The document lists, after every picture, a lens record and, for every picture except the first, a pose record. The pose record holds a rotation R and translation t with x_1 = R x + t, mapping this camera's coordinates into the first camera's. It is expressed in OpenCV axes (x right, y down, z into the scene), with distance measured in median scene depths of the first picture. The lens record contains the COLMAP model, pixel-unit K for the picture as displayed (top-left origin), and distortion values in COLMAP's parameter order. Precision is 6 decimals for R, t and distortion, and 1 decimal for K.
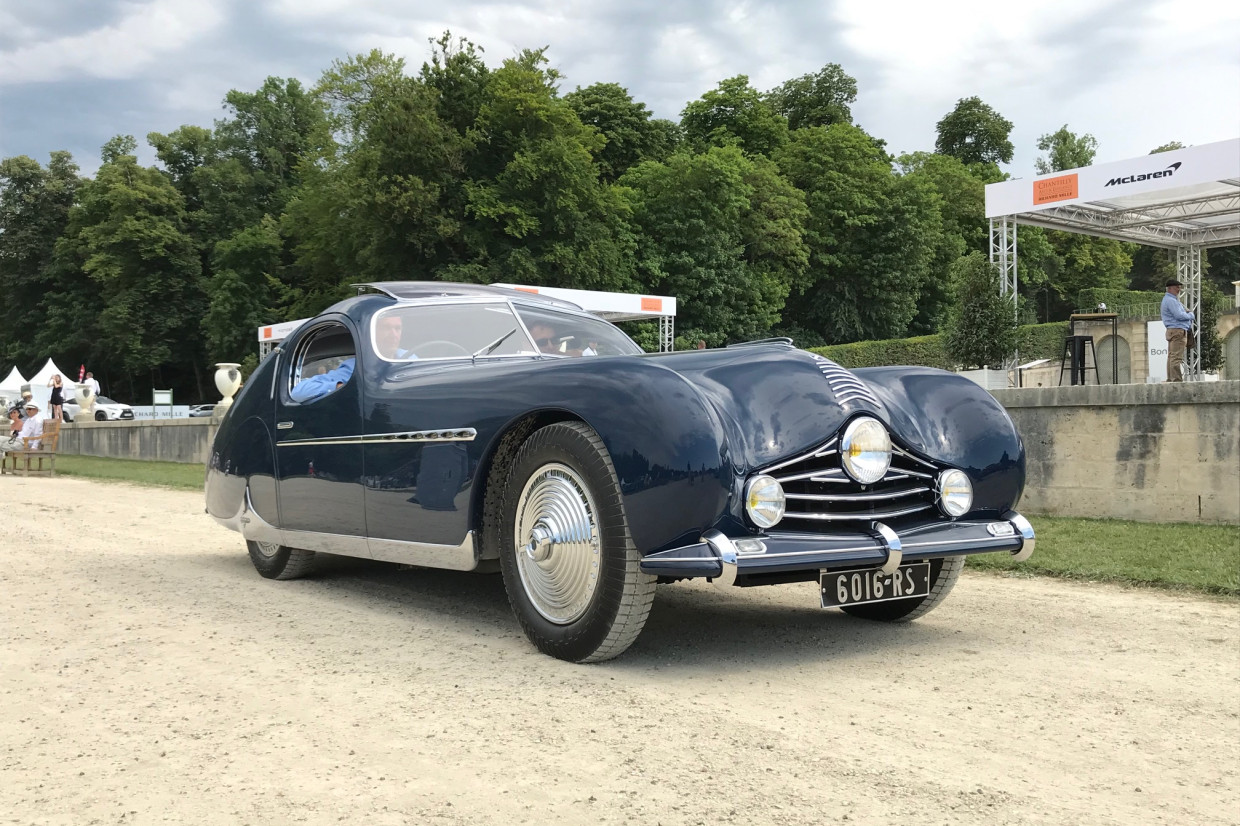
lens RADIAL K [[1314.1, 0, 620.0], [0, 1314.1, 413.0], [0, 0, 1]] dist [-0.000206, -0.000119]
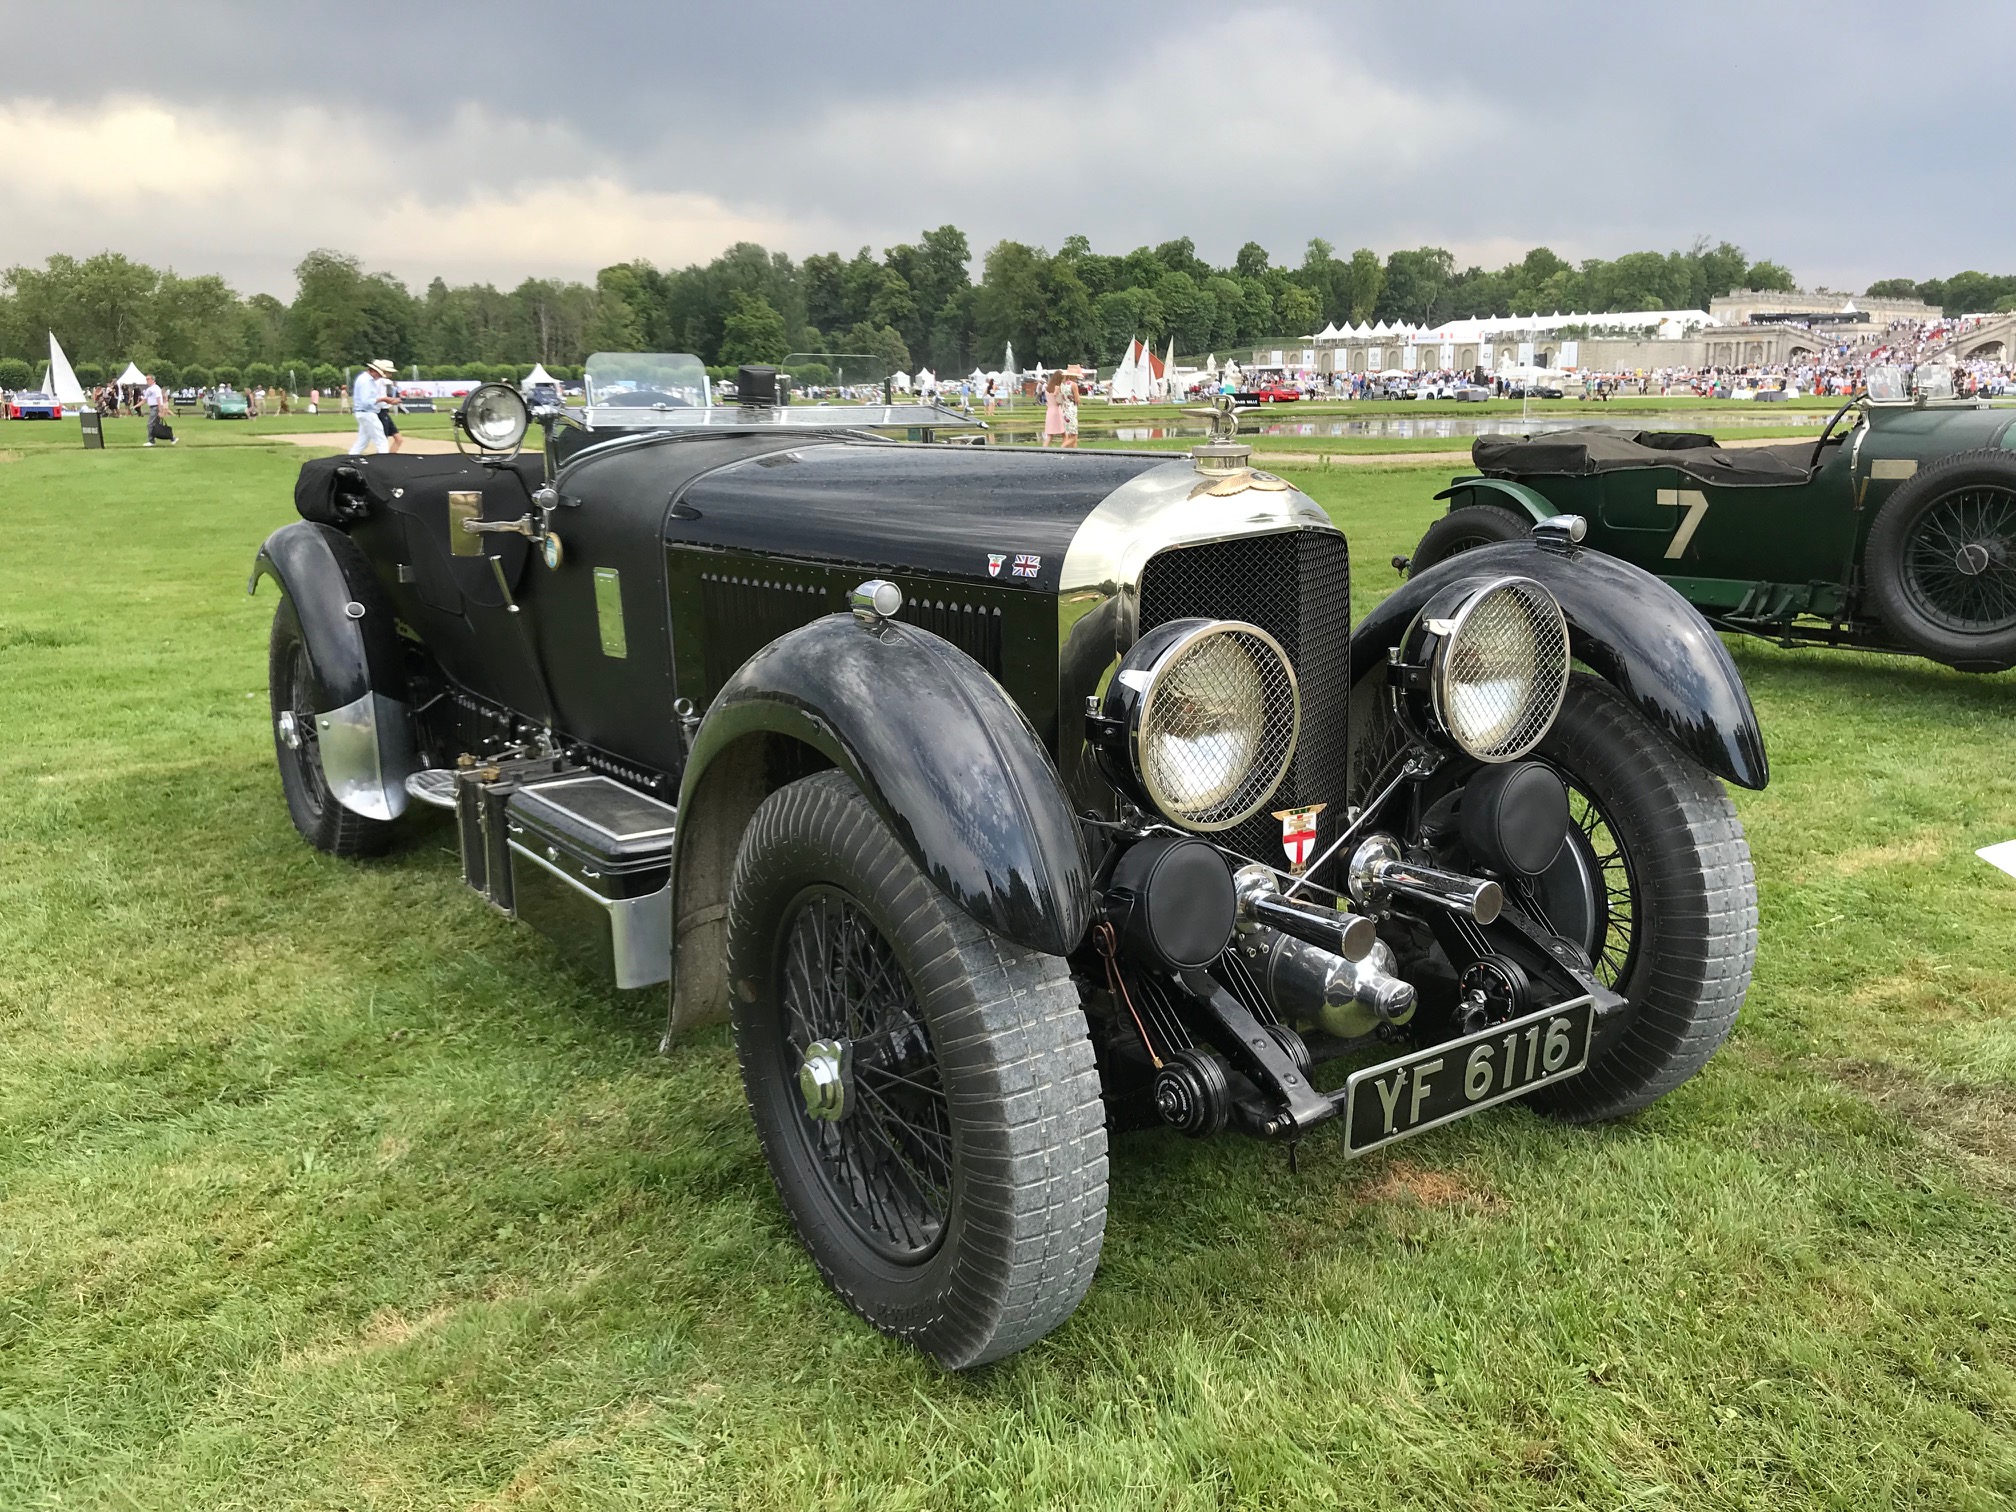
lens RADIAL K [[1631.8, 0, 1008.0], [0, 1631.8, 756.0], [0, 0, 1]] dist [-0.005311, 0.071261]
pose [[0.996959, 0.015983, -0.076265, 0.079948], [0.001863, 0.973567, 0.228393, -0.016752], [0.077899, -0.227841, 0.970577, -2.256456]]
